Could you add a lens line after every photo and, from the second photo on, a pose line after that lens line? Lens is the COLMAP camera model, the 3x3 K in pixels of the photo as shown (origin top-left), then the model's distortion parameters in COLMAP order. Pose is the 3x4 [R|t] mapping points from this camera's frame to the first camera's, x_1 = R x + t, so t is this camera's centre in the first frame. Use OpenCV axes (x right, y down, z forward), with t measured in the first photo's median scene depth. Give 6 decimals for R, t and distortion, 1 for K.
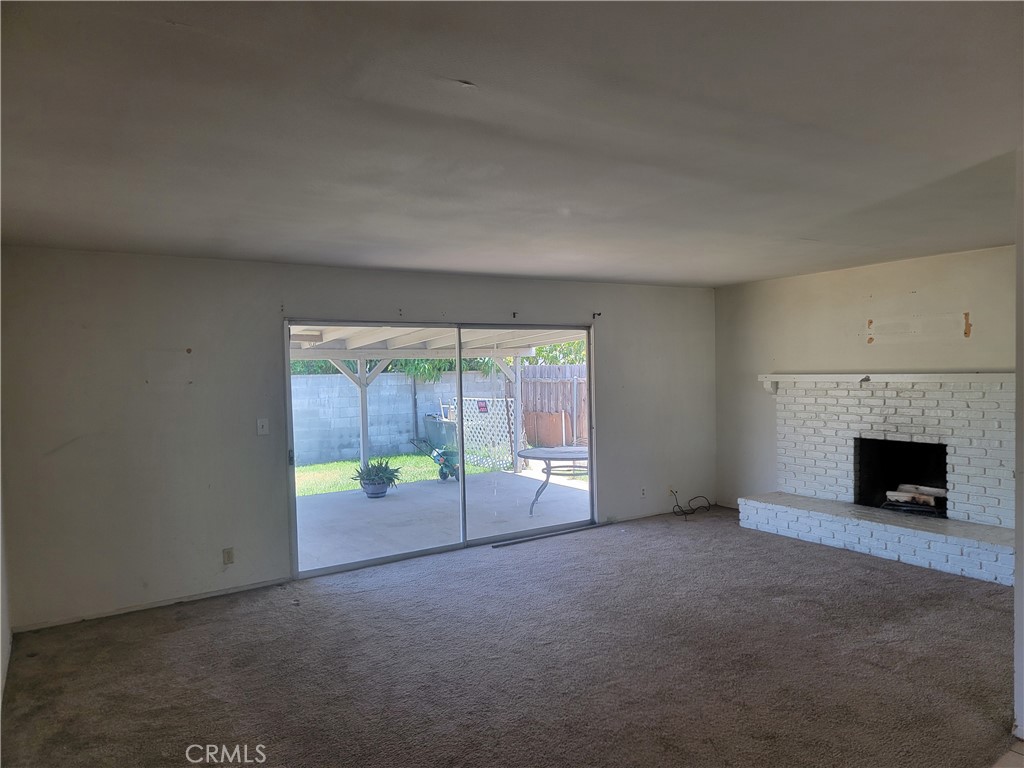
lens RADIAL K [[709.0, 0, 513.2], [0, 709.0, 393.6], [0, 0, 1]] dist [0.109462, -0.083803]
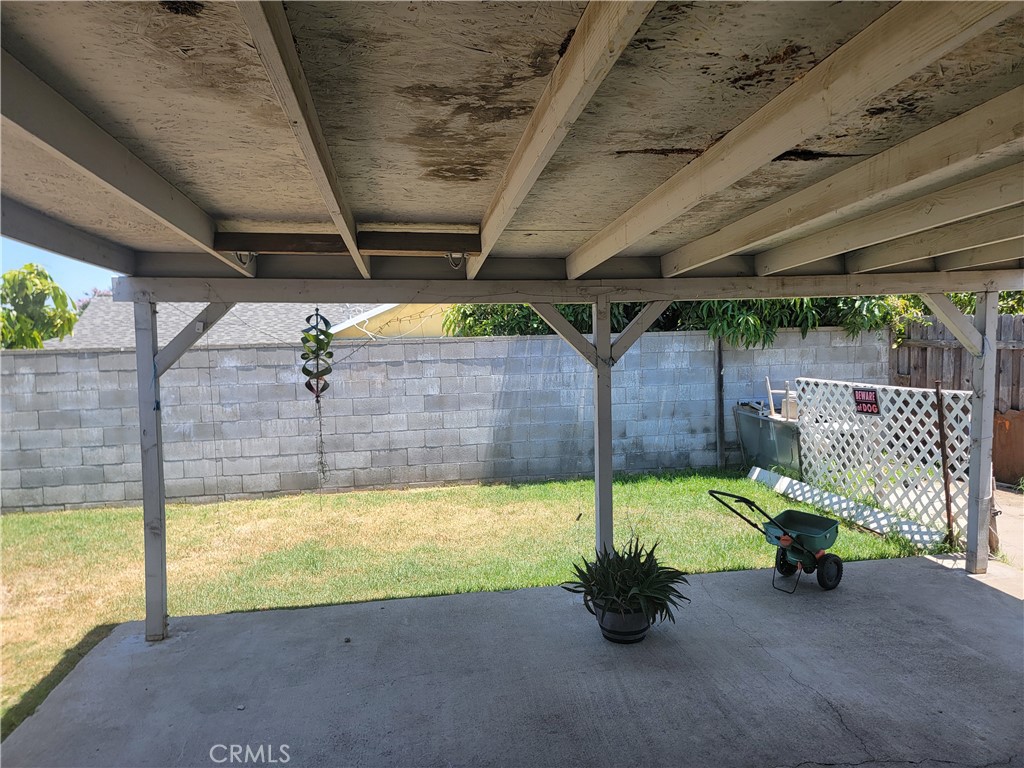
lens RADIAL K [[709.0, 0, 513.2], [0, 709.0, 393.6], [0, 0, 1]] dist [0.109462, -0.083803]
pose [[0.915864, 0.037402, -0.399742, -0.066590], [-0.013347, 0.997937, 0.062793, -0.014616], [0.401266, -0.052174, 0.914474, 0.447706]]
